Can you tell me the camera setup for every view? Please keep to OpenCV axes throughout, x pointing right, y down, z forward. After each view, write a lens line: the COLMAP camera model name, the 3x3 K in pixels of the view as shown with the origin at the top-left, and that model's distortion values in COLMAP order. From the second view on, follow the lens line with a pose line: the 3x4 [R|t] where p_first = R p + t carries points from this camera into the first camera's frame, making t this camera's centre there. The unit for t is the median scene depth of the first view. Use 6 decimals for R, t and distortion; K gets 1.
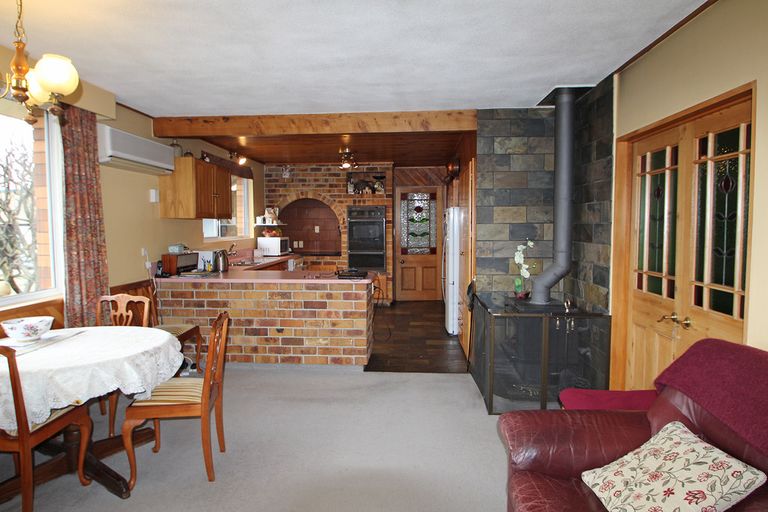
lens RADIAL K [[482.8, 0, 384.4], [0, 482.8, 254.7], [0, 0, 1]] dist [-0.009814, -0.000850]
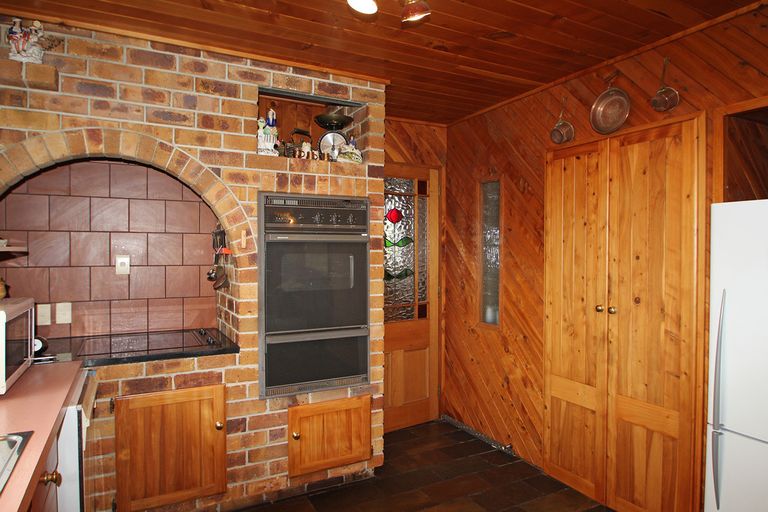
lens RADIAL K [[482.8, 0, 382.0], [0, 482.8, 256.9], [0, 0, 1]] dist [-0.009814, -0.000850]
pose [[0.867048, -0.000977, 0.498223, -0.164919], [0.030531, 0.998223, -0.051176, -0.039781], [-0.497288, 0.059584, 0.865537, 0.687647]]
